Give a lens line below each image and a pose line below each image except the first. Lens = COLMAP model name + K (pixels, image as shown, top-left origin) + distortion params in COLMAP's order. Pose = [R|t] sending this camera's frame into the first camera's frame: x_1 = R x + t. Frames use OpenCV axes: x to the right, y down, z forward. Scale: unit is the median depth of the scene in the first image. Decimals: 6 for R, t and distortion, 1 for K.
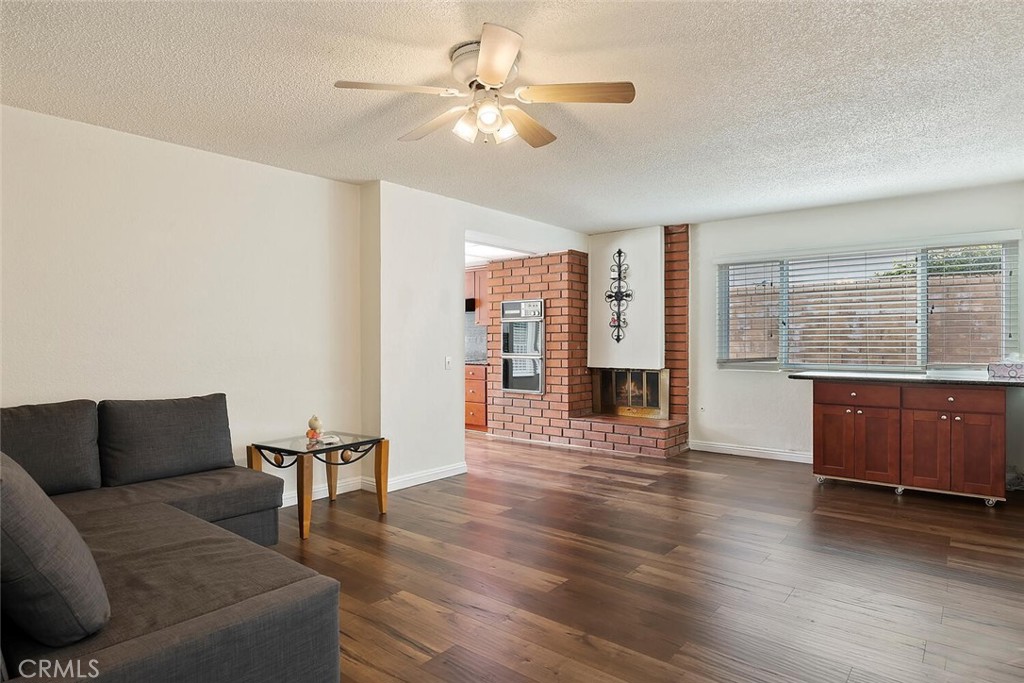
lens RADIAL K [[583.9, 0, 512.0], [0, 583.9, 341.5], [0, 0, 1]] dist [0.000541, 0.000086]
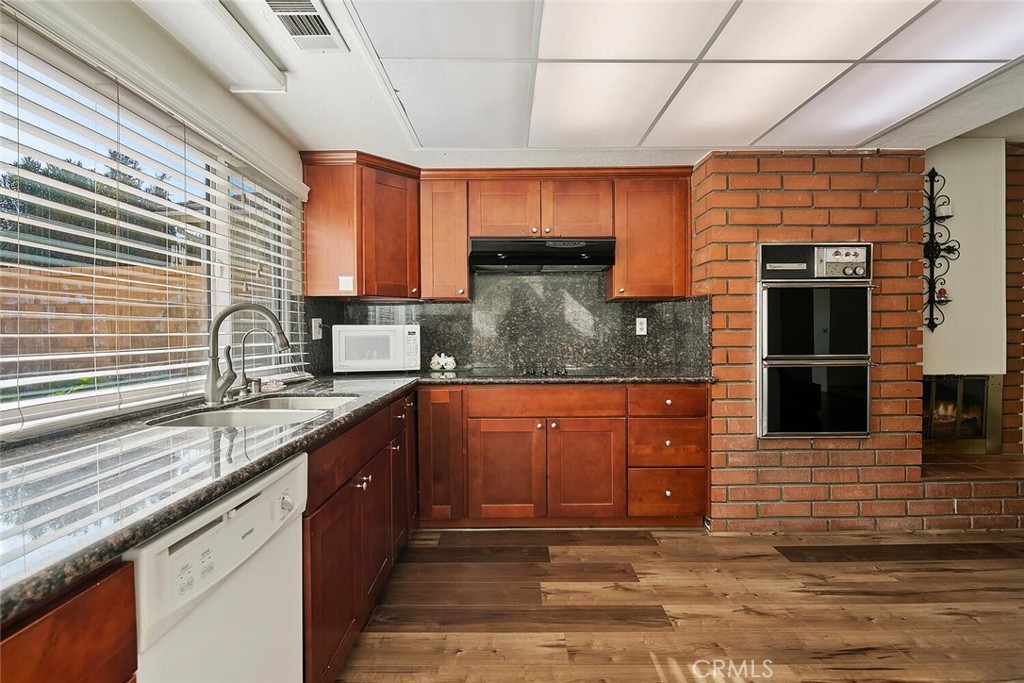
lens RADIAL K [[509.5, 0, 519.9], [0, 509.5, 339.8], [0, 0, 1]] dist [-0.002755, -0.000685]
pose [[0.766440, -0.013832, 0.642166, -0.450305], [0.004646, 0.999861, 0.015990, 0.000620], [-0.642299, -0.009272, 0.766398, 0.872425]]
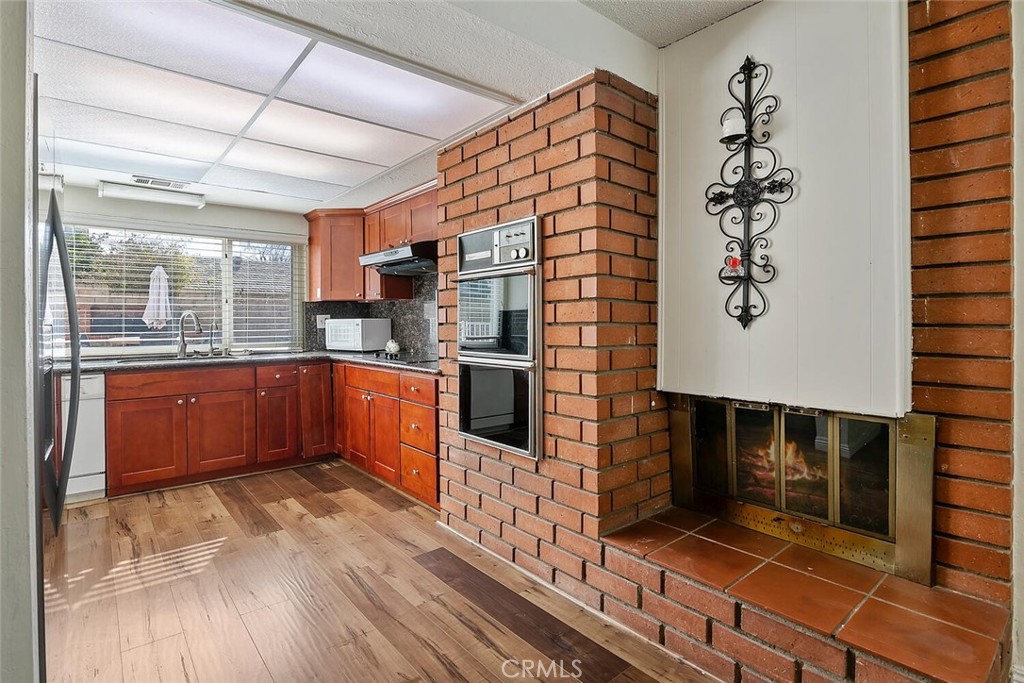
lens RADIAL K [[515.3, 0, 508.6], [0, 515.3, 322.9], [0, 0, 1]] dist [-0.002983, -0.000618]
pose [[0.979699, -0.002715, -0.200455, 0.104751], [0.003166, 0.999993, 0.001931, -0.001646], [0.200449, -0.002526, 0.979701, 0.668315]]
